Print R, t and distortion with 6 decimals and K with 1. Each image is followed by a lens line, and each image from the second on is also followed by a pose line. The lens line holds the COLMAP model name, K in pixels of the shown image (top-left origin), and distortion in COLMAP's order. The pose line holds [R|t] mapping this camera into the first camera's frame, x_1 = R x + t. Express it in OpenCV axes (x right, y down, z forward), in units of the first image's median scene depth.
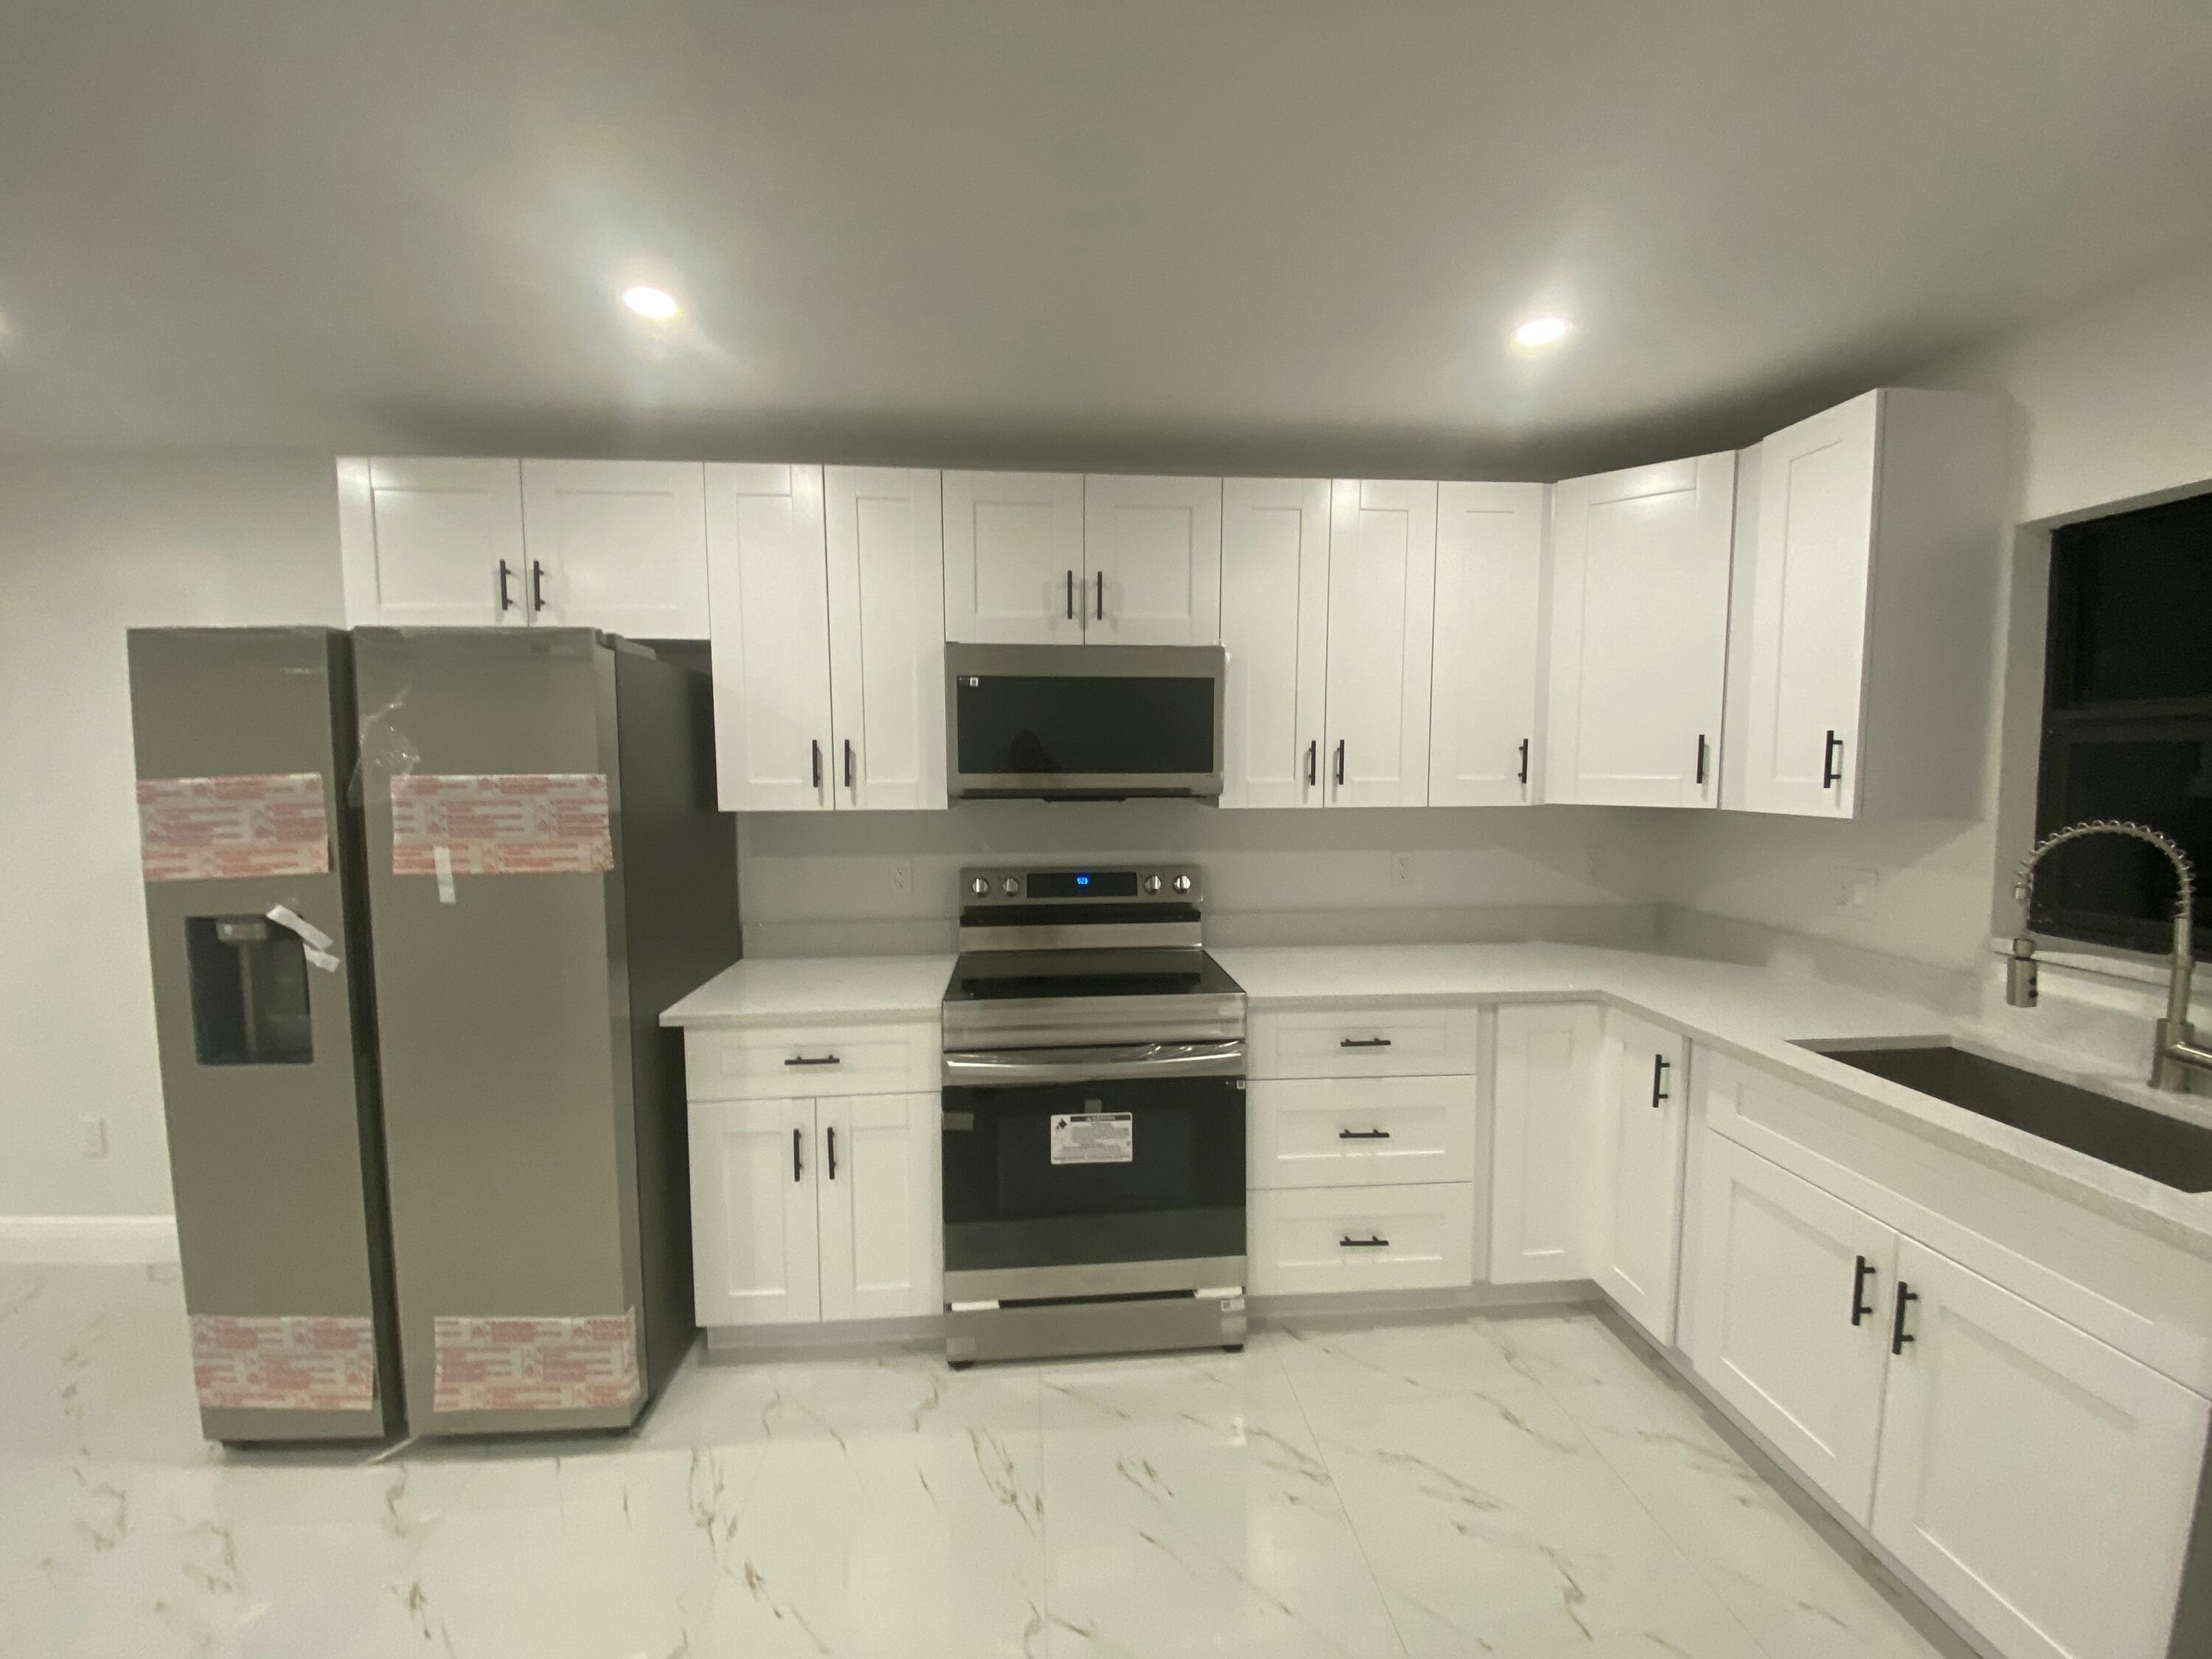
lens RADIAL K [[906.6, 0, 1127.3], [0, 906.6, 826.7], [0, 0, 1]] dist [0.010415, -0.015467]
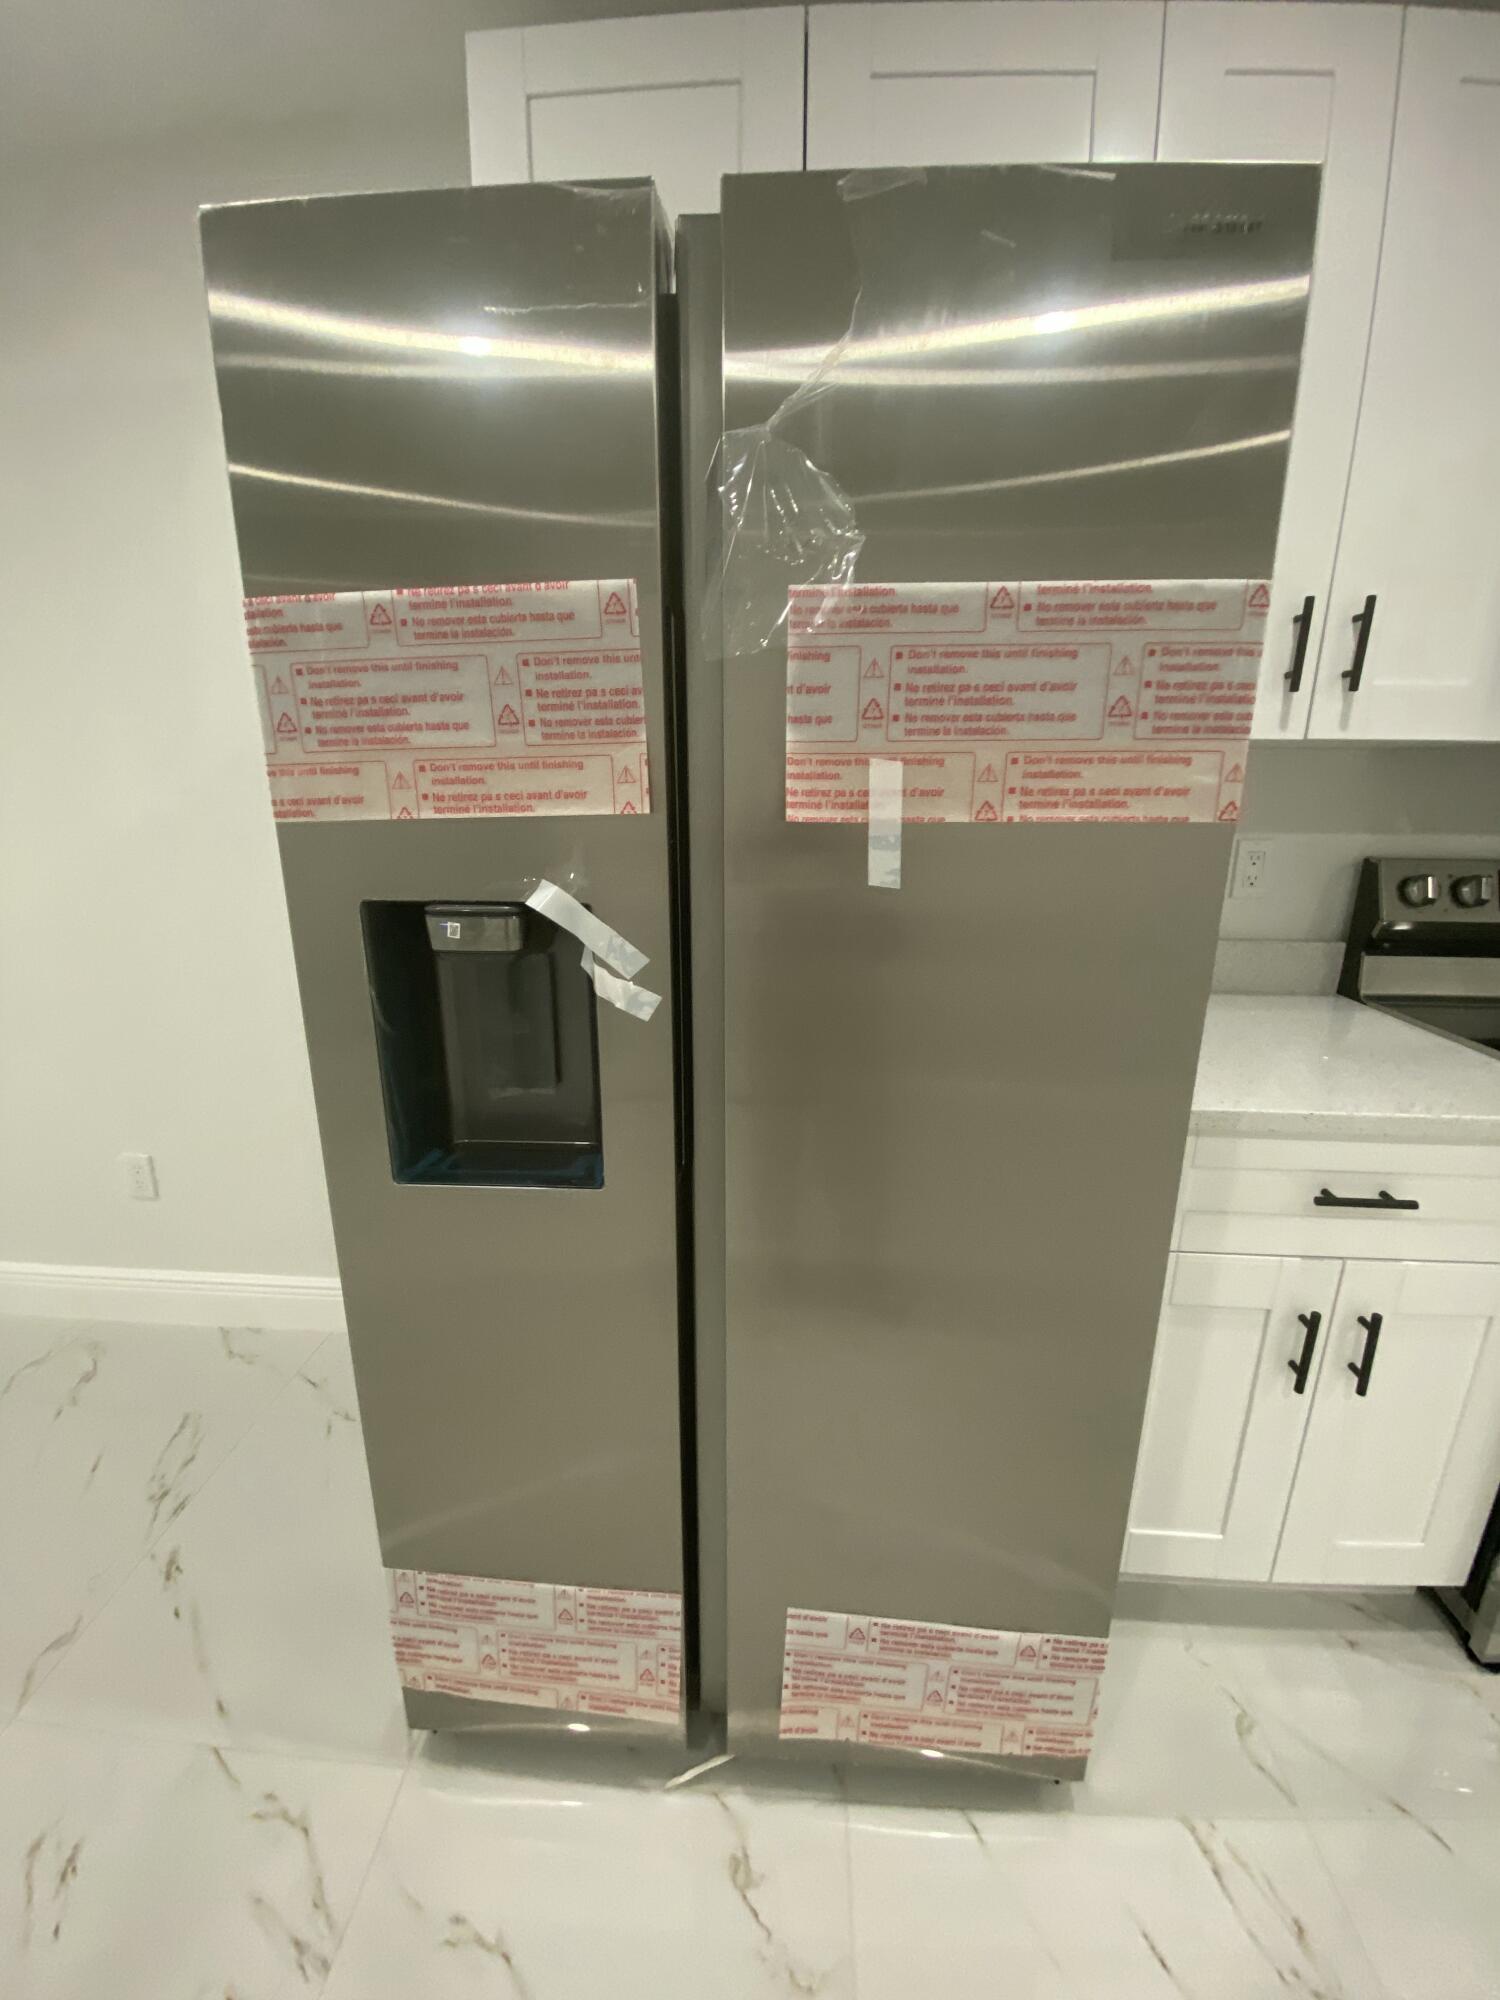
lens RADIAL K [[819.7, 0, 753.8], [0, 819.7, 998.6], [0, 0, 1]] dist [0.010415, -0.015467]
pose [[0.988951, 0.047139, -0.140547, -0.727652], [-0.019559, 0.981298, 0.191501, 0.059088], [0.146946, -0.186636, 0.971377, 0.556124]]
